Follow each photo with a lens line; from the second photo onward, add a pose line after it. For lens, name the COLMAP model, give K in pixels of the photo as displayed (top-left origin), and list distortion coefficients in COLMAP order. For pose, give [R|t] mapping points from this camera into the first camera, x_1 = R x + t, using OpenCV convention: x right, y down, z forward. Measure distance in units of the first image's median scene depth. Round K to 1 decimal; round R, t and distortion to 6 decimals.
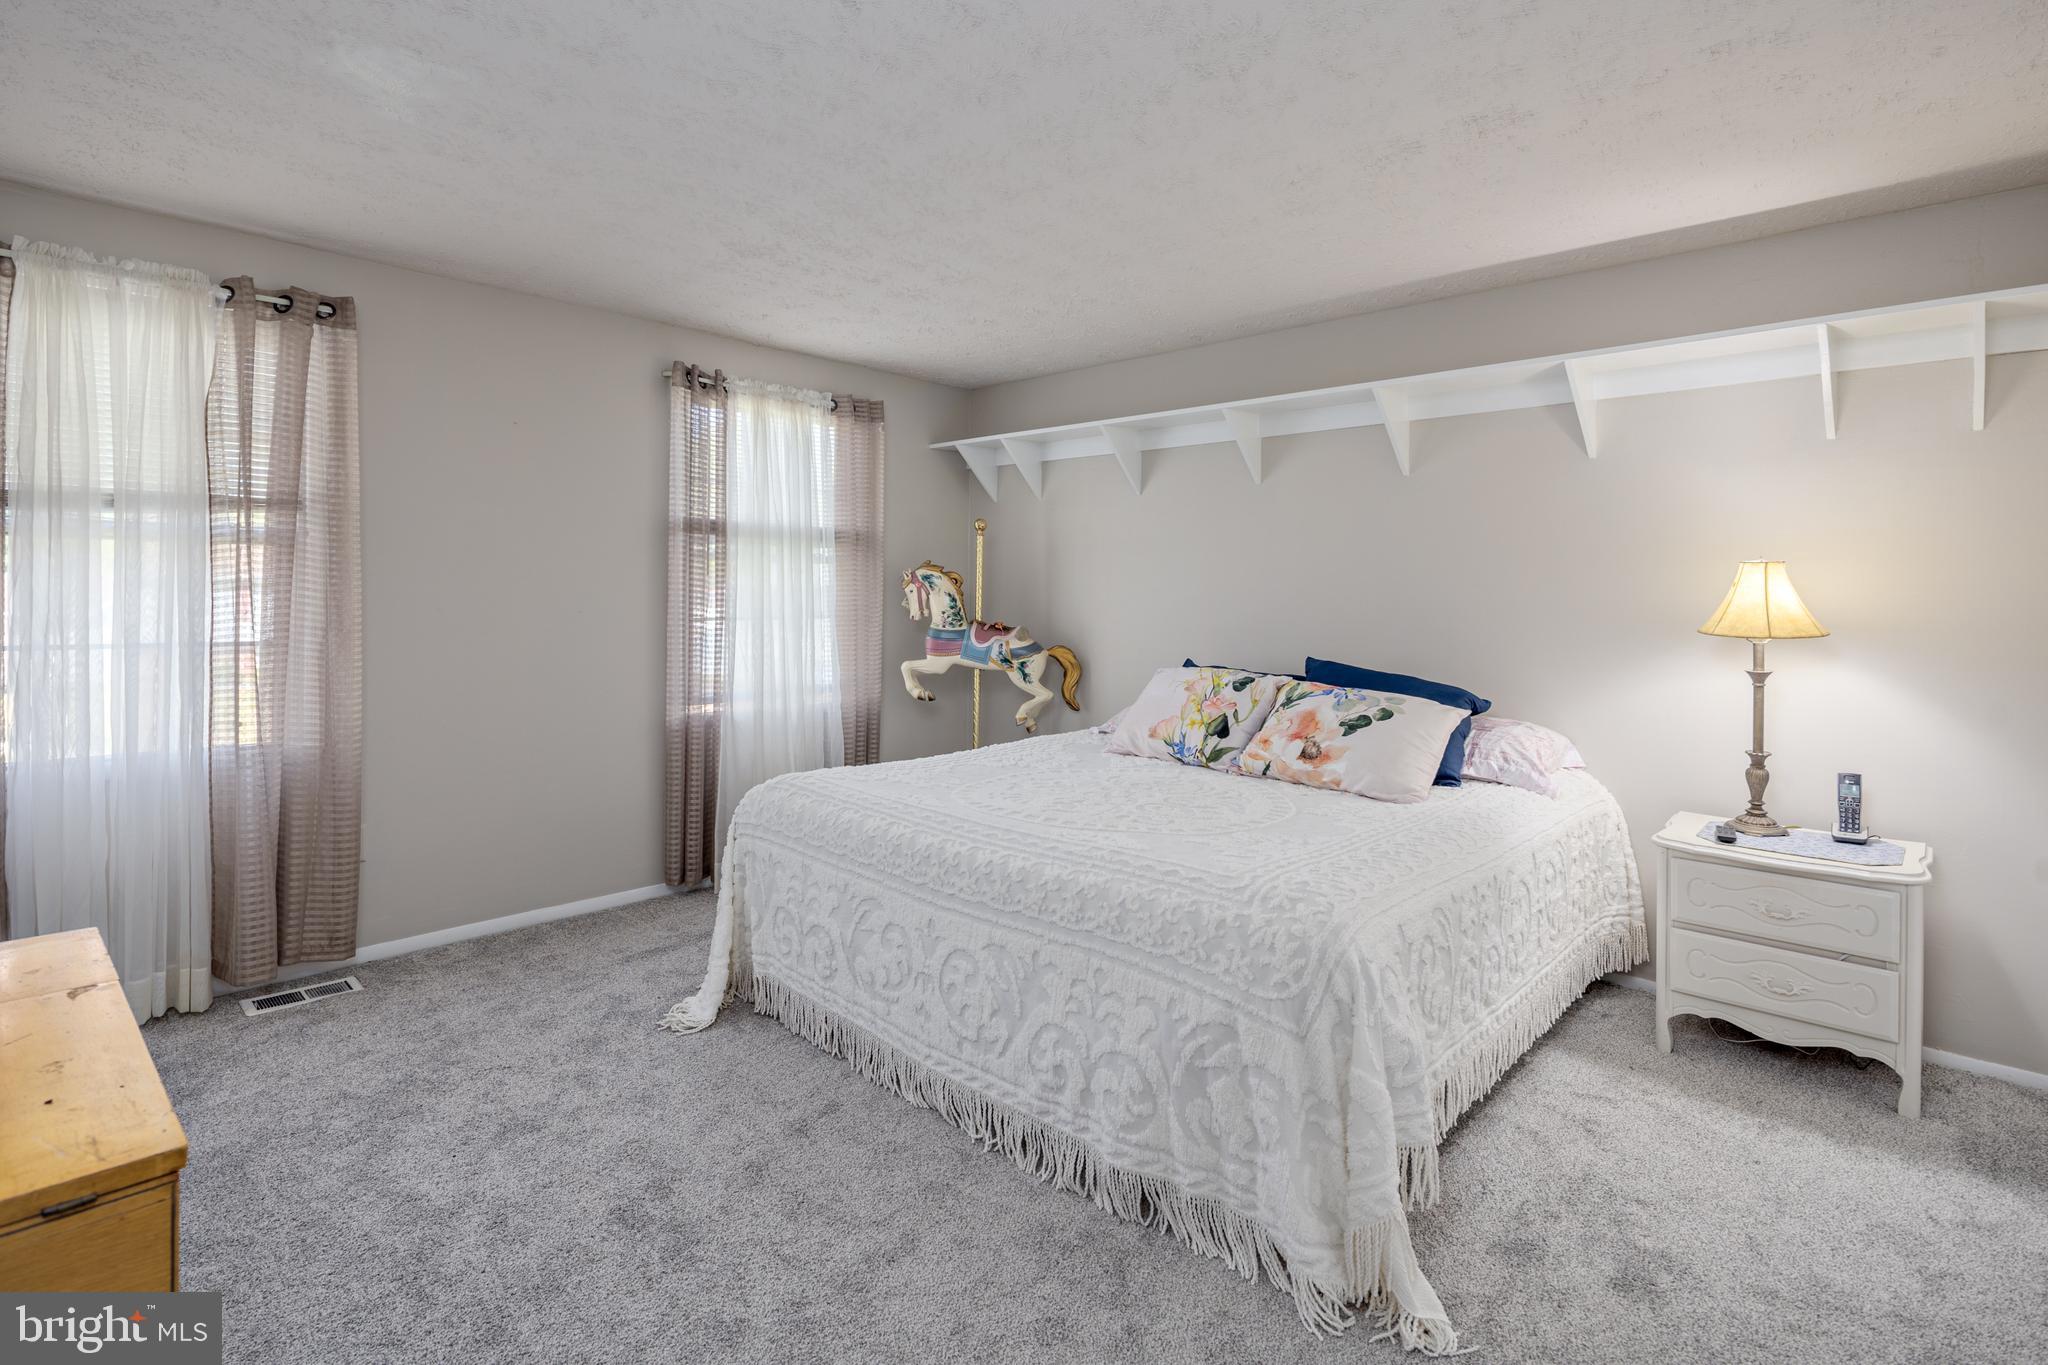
lens RADIAL K [[1000.2, 0, 1025.9], [0, 1000.2, 603.3], [0, 0, 1]] dist [0.004324, -0.005224]
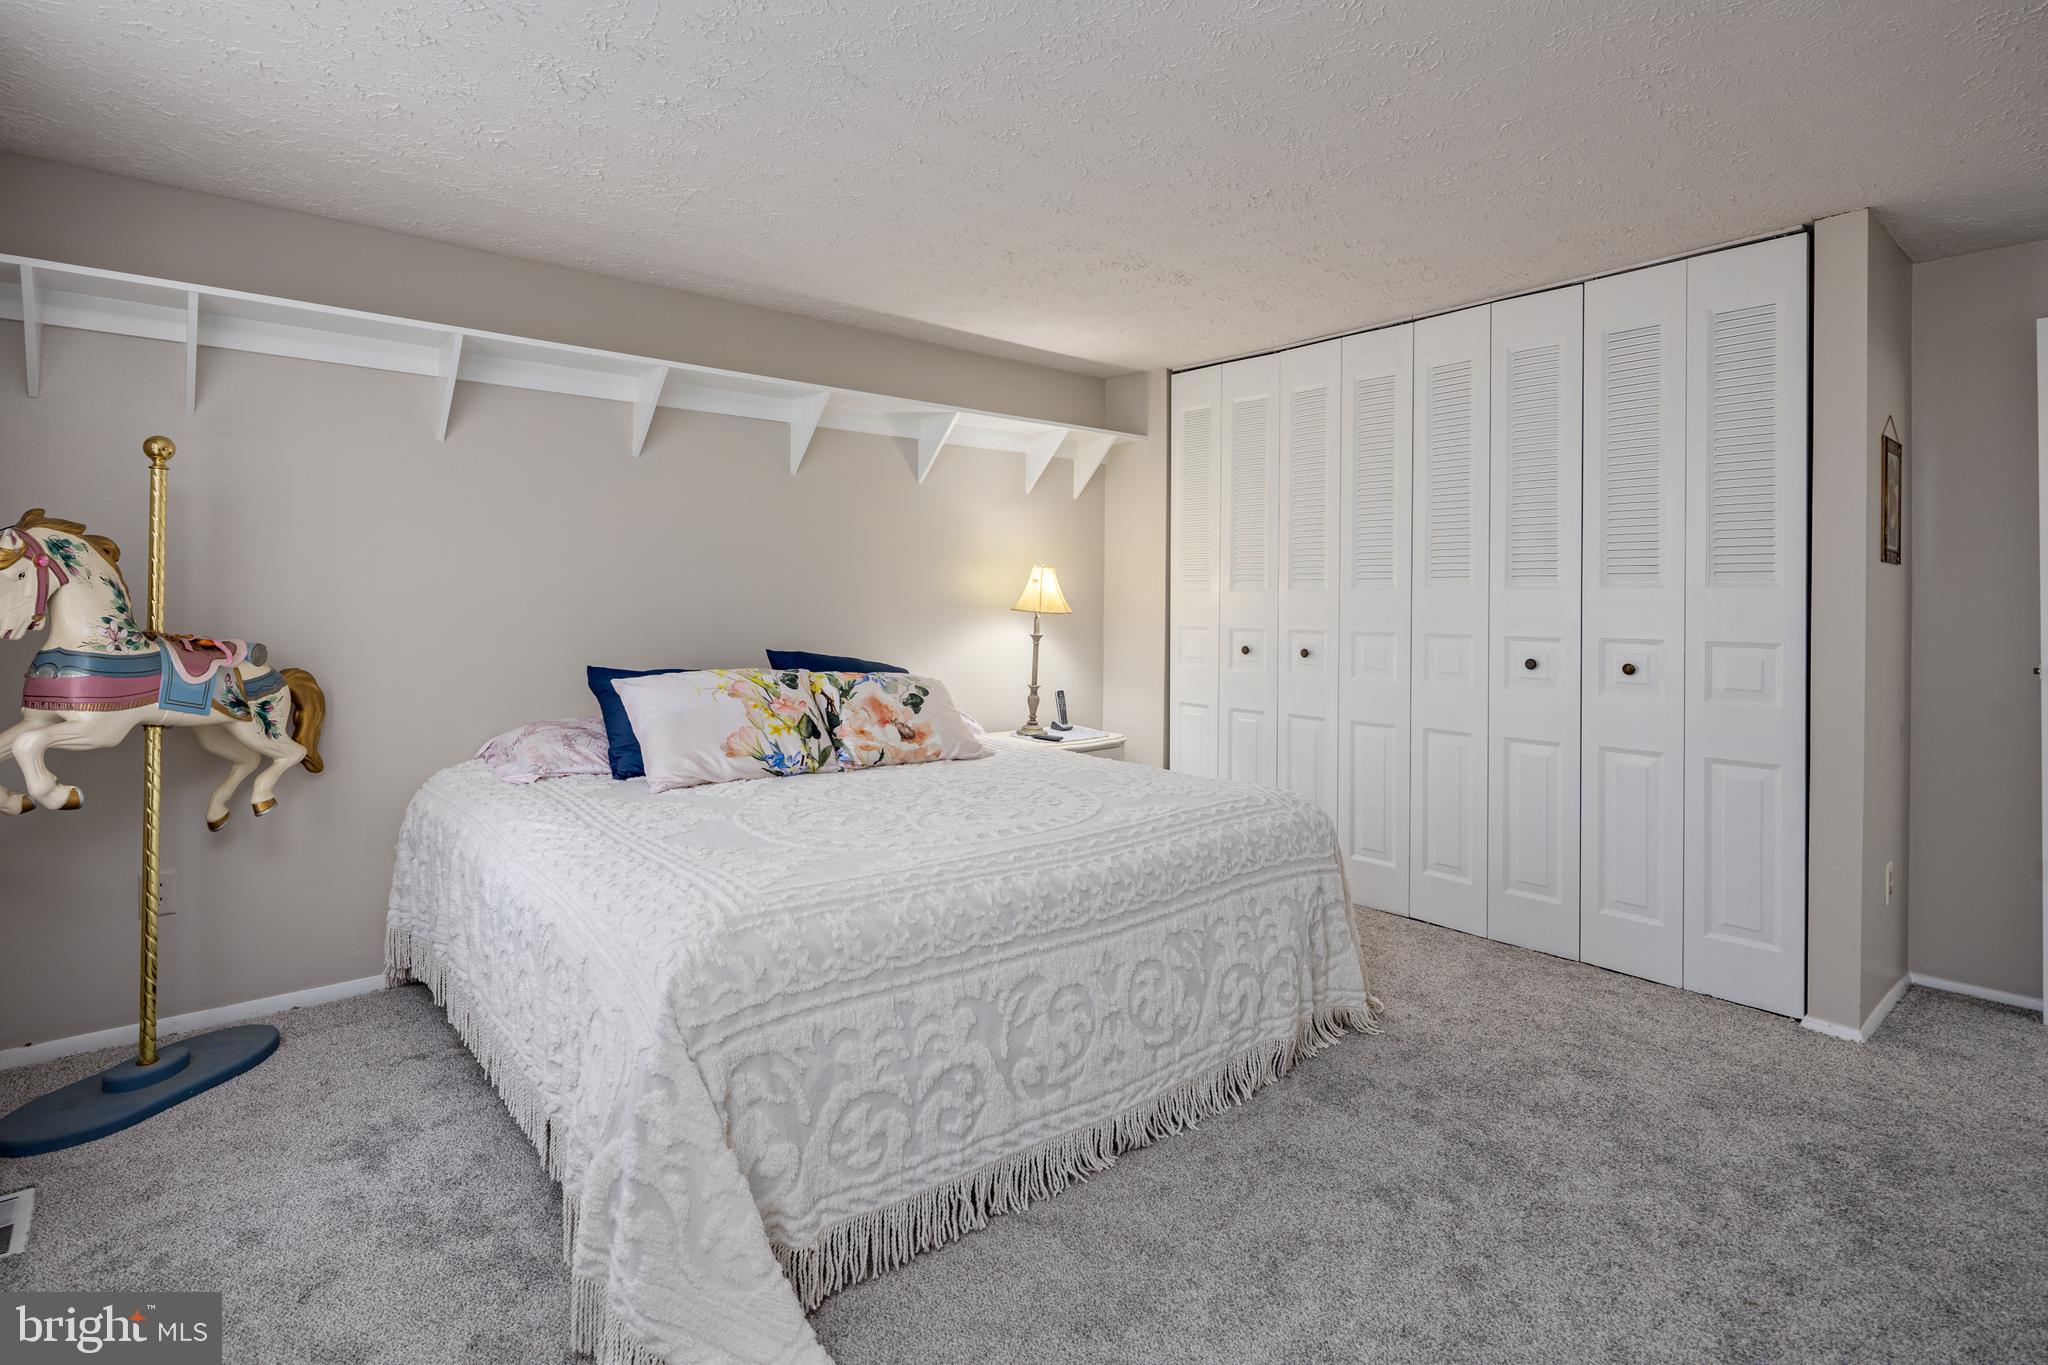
lens RADIAL K [[1000.2, 0, 1022.8], [0, 1000.2, 580.3], [0, 0, 1]] dist [0.004324, -0.005224]
pose [[0.108979, 0.002725, 0.994040, -0.521505], [0.000269, 0.999996, -0.002771, -0.008670], [-0.994044, 0.000570, 0.108978, 0.509787]]
